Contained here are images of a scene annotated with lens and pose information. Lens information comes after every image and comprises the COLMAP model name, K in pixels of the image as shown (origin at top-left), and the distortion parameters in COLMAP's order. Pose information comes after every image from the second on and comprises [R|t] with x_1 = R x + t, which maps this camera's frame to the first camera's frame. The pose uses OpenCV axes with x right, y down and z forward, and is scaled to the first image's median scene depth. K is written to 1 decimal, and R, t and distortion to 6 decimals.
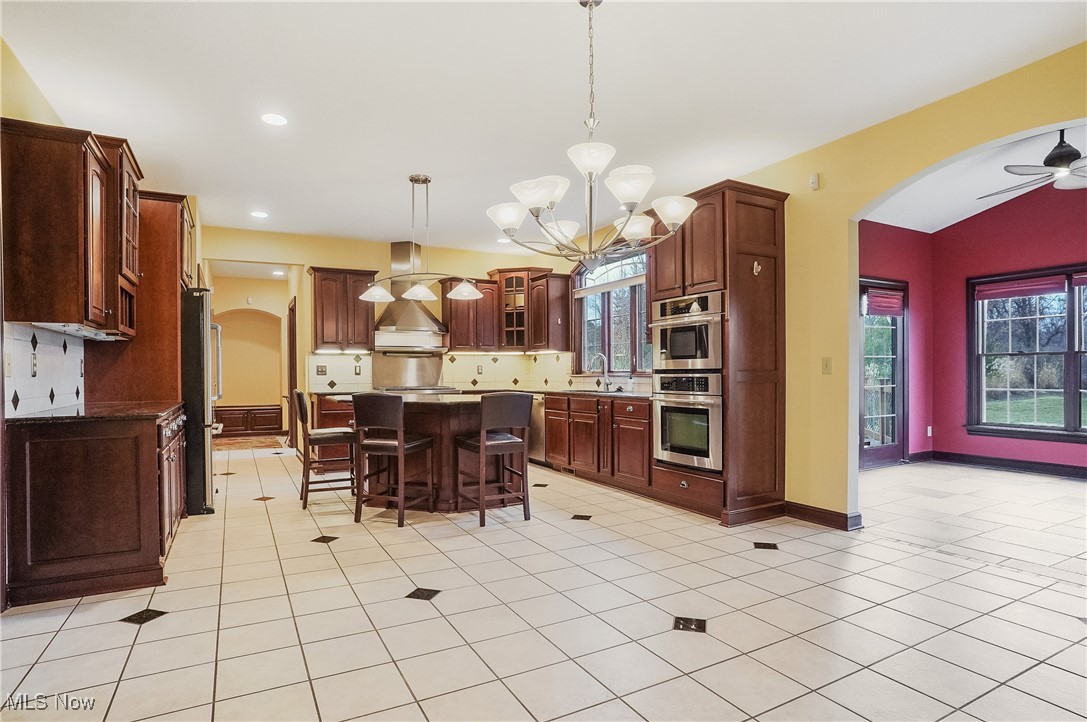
lens RADIAL K [[571.1, 0, 539.0], [0, 571.1, 371.3], [0, 0, 1]] dist [-0.042471, 0.022358]
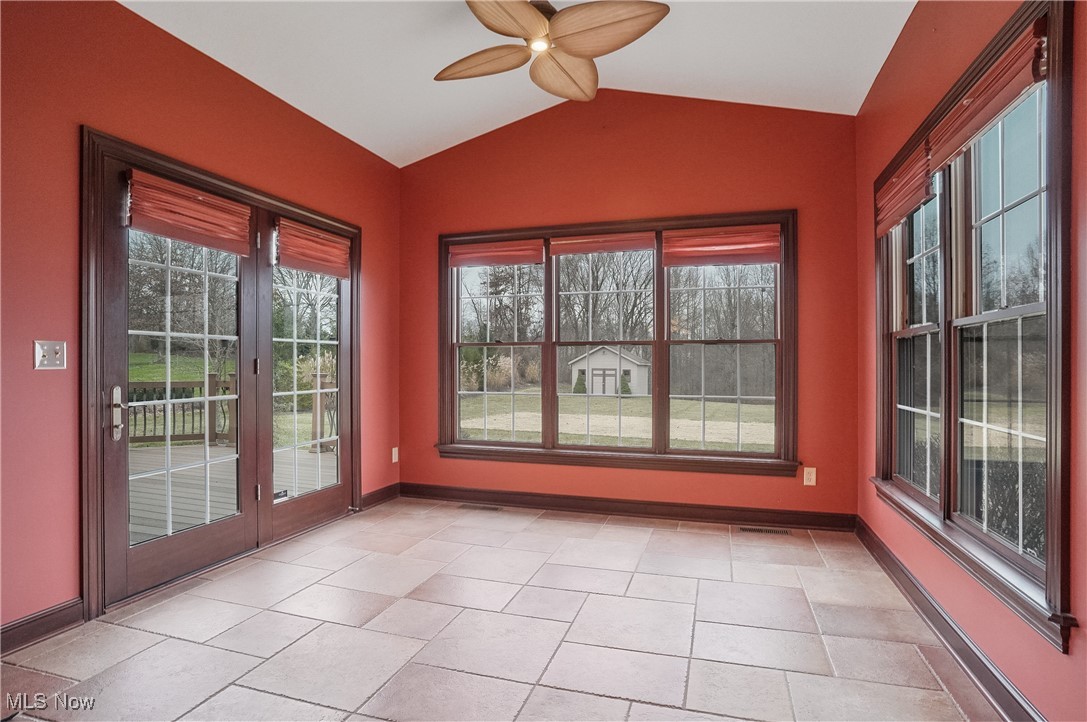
lens RADIAL K [[571.1, 0, 545.8], [0, 571.1, 366.7], [0, 0, 1]] dist [-0.042471, 0.022358]
pose [[0.725604, 0.003427, 0.688104, 0.368734], [-0.003855, 0.999992, -0.000915, -0.000549], [-0.688101, -0.001988, 0.725612, 0.390886]]
